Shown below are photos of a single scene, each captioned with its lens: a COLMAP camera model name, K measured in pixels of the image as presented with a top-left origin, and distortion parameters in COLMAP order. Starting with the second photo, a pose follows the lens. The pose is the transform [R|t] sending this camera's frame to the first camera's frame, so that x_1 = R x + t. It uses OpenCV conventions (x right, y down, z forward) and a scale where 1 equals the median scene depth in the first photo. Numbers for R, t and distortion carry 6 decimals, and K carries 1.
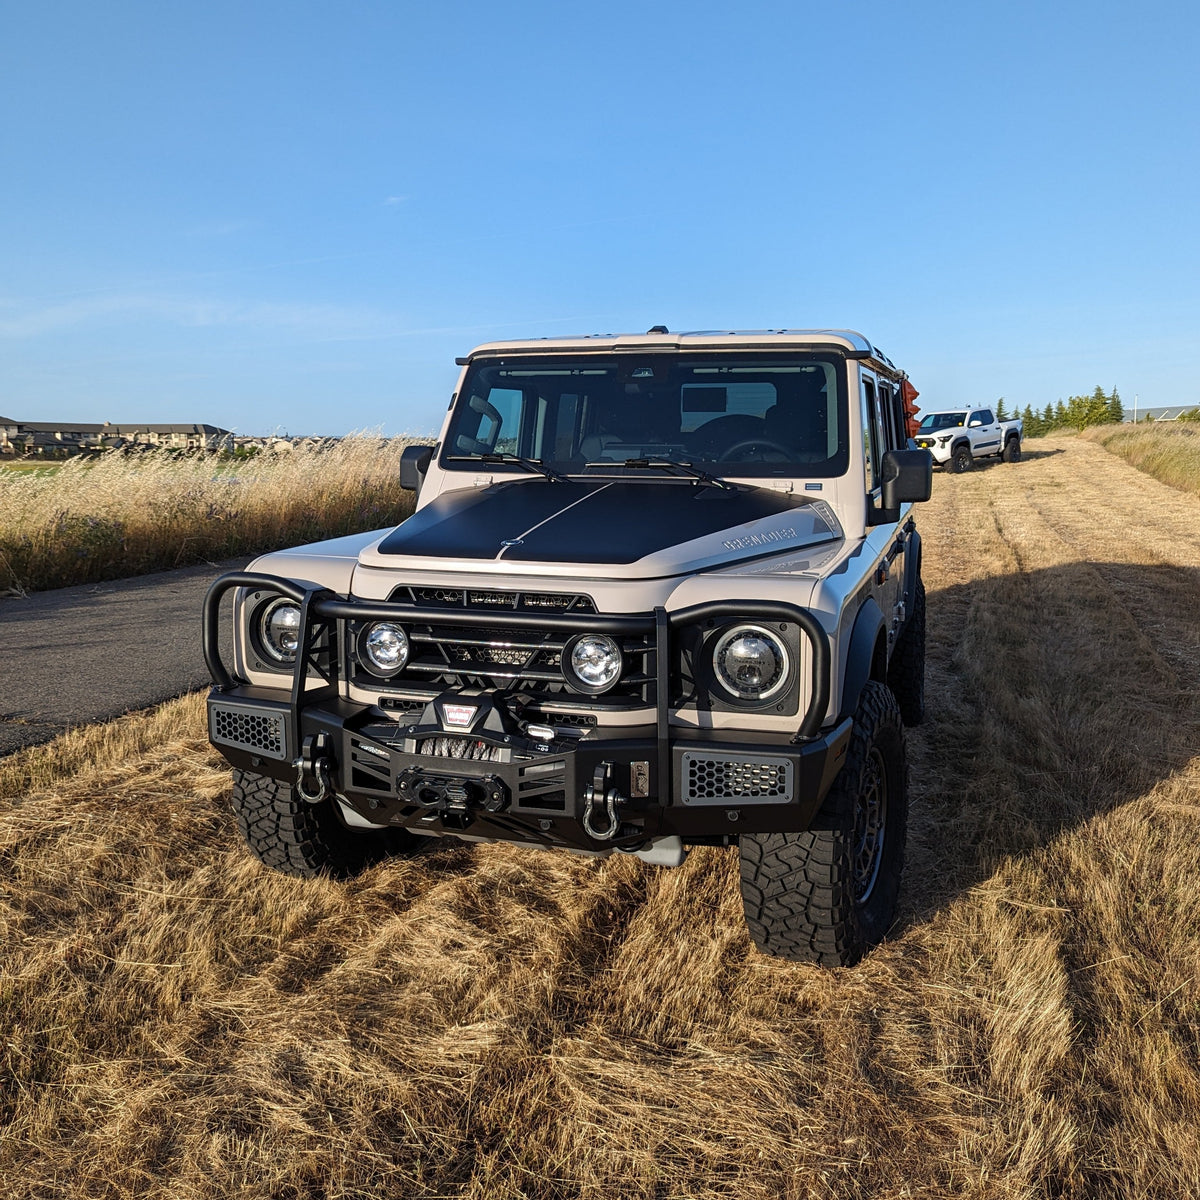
lens RADIAL K [[1095.1, 0, 597.8], [0, 1095.1, 552.4], [0, 0, 1]] dist [0.015680, 0.006778]
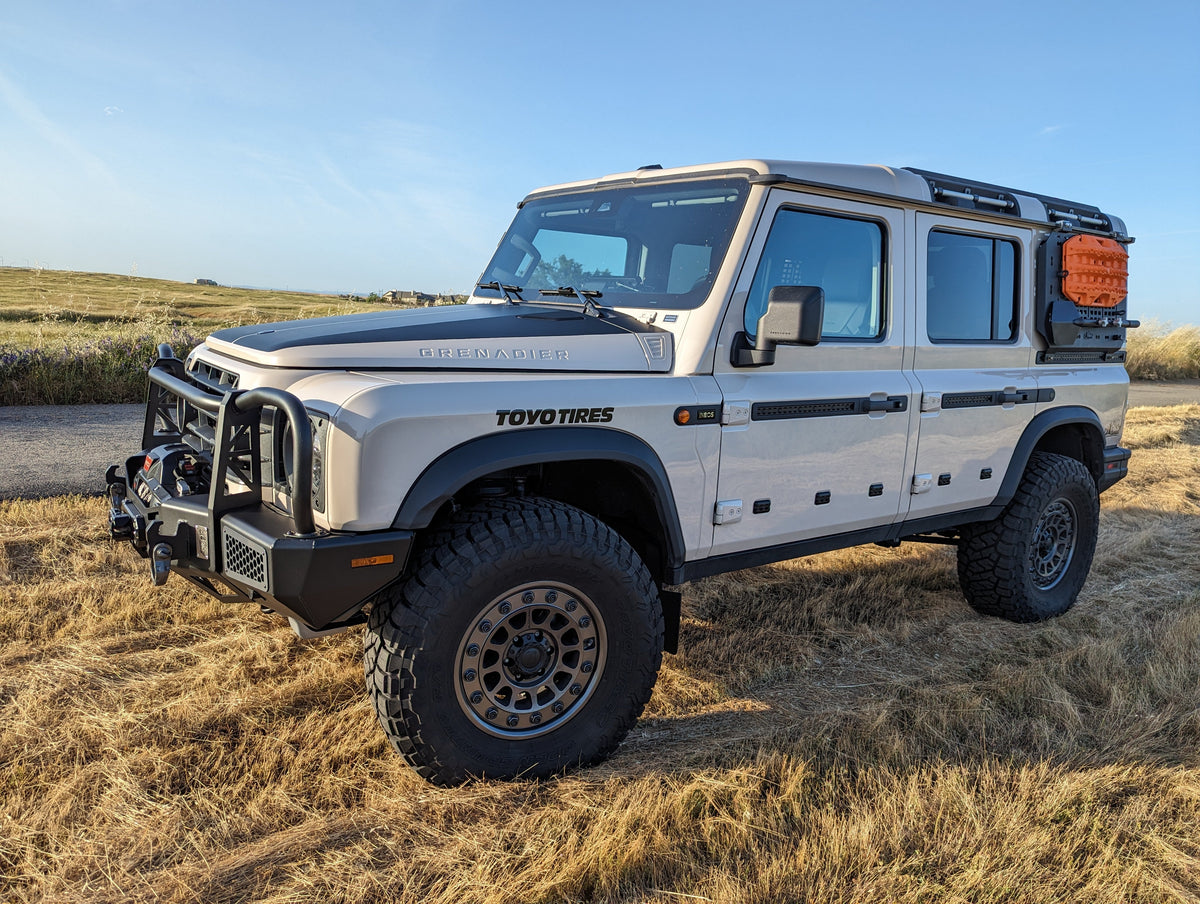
lens RADIAL K [[837.9, 0, 600.0], [0, 837.9, 452.0], [0, 0, 1]] dist [0.059924, -0.048623]
pose [[0.824962, 0.139250, -0.547765, 0.740955], [-0.111016, 0.990217, 0.084532, 0.000872], [0.554177, -0.008924, 0.832351, 0.464855]]
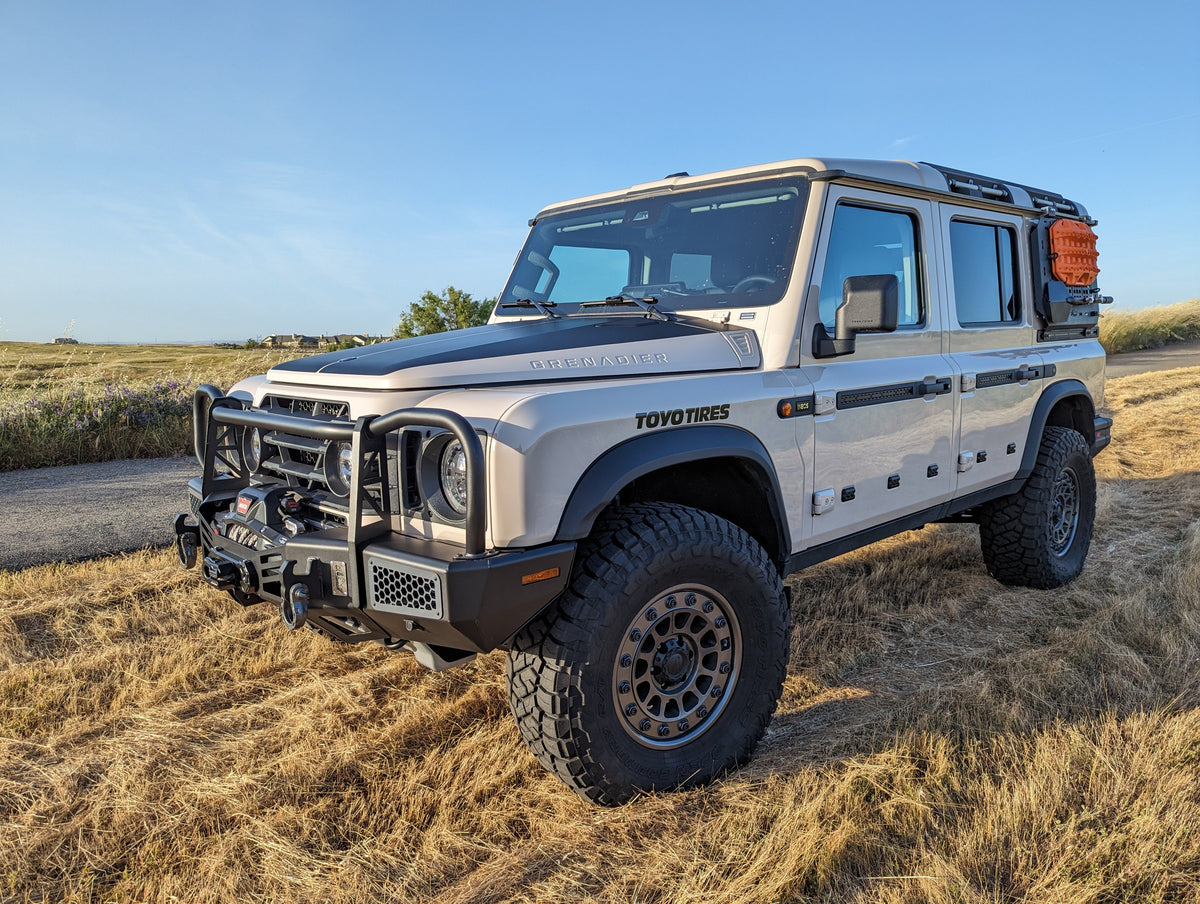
lens RADIAL K [[837.9, 0, 600.0], [0, 837.9, 452.0], [0, 0, 1]] dist [0.059924, -0.048623]
pose [[0.888531, 0.047711, -0.456329, 0.558798], [-0.029158, 0.998440, 0.047616, 0.037298], [0.457889, -0.029002, 0.888536, 0.365028]]
